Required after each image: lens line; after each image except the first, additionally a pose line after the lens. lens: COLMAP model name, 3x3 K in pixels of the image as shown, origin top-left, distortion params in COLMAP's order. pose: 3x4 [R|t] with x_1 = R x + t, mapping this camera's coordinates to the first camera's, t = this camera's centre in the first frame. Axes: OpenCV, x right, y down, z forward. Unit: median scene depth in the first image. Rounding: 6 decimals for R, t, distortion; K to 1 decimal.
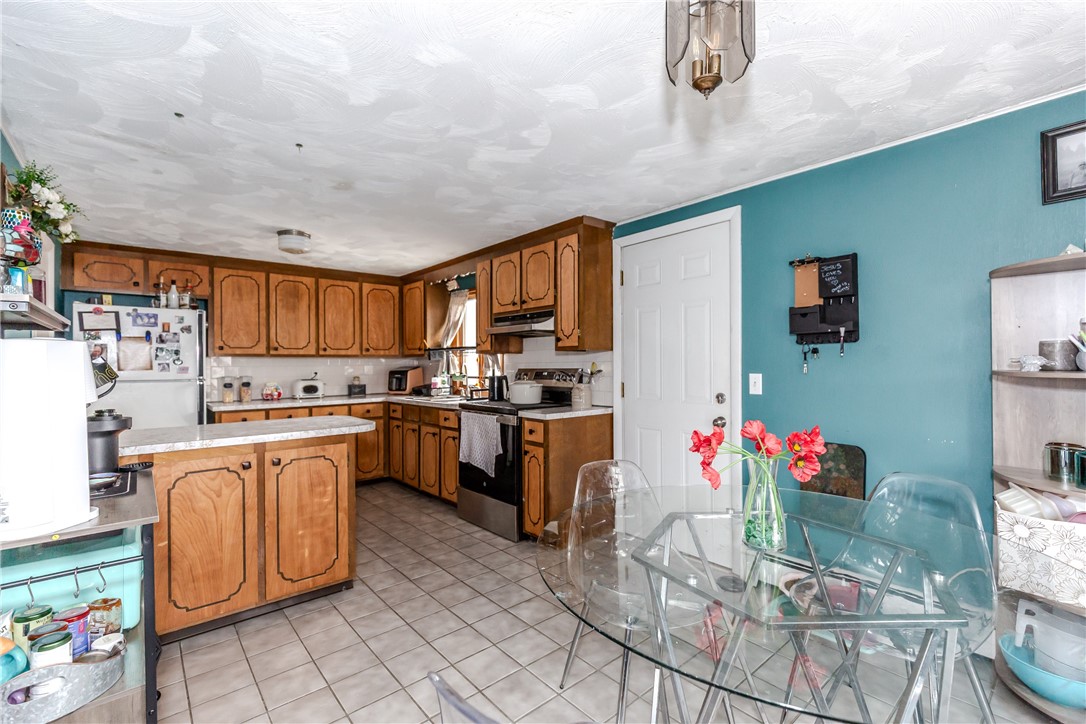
lens RADIAL K [[486.8, 0, 546.2], [0, 486.8, 364.8], [0, 0, 1]] dist [0.000855, 0.000148]
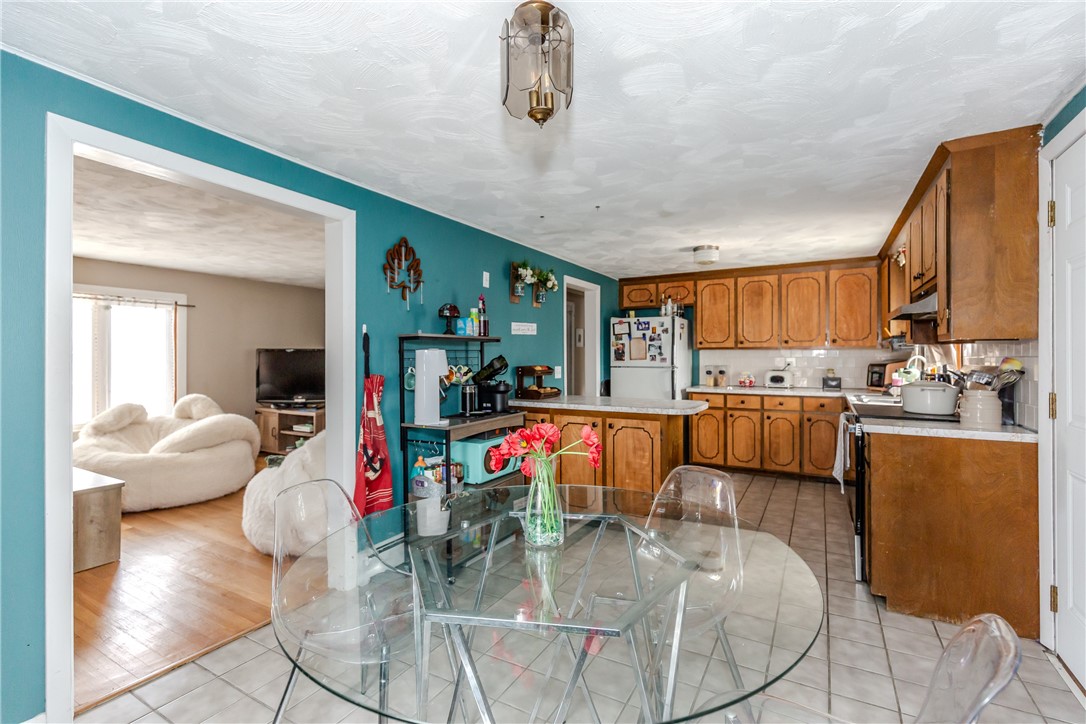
lens RADIAL K [[486.8, 0, 545.7], [0, 486.8, 355.7], [0, 0, 1]] dist [0.000855, 0.000148]
pose [[0.337957, 0.005728, -0.941144, 0.394377], [-0.001024, 0.999983, 0.005719, -0.008126], [0.941161, -0.000969, 0.337957, 0.182549]]
